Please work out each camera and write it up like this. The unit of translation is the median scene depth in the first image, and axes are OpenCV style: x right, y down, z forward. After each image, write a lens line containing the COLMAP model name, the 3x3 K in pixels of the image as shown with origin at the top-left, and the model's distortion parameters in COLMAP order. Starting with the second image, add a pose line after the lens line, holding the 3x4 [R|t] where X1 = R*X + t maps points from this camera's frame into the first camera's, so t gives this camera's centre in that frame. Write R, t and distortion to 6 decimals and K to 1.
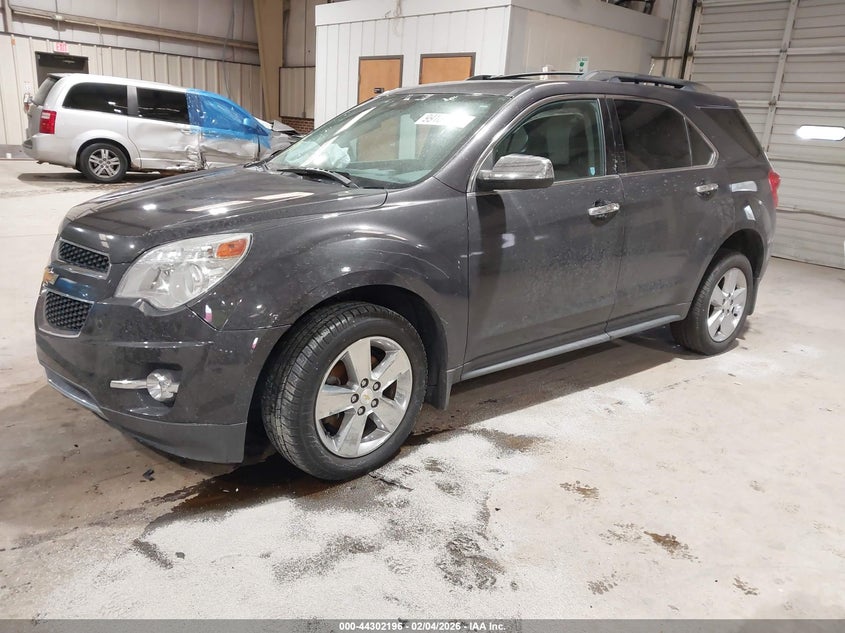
lens RADIAL K [[674.4, 0, 426.3], [0, 674.4, 321.2], [0, 0, 1]] dist [0.023360, -0.018968]
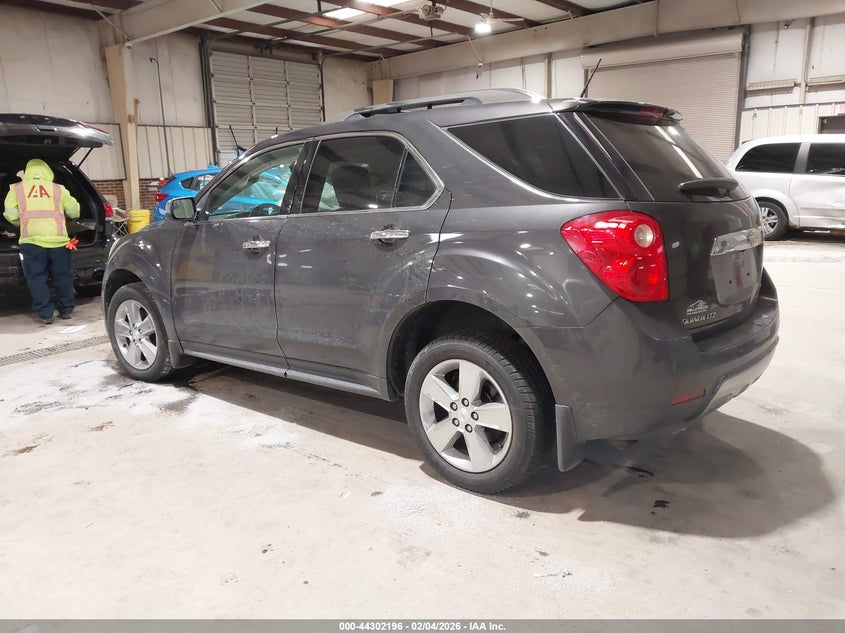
lens RADIAL K [[674.4, 0, 427.6], [0, 674.4, 316.4], [0, 0, 1]] dist [0.023360, -0.018968]
pose [[0.175837, 0.139482, -0.974488, 1.268688], [-0.237880, 0.966595, 0.095429, -0.204892], [0.955246, 0.215032, 0.203143, 0.975516]]
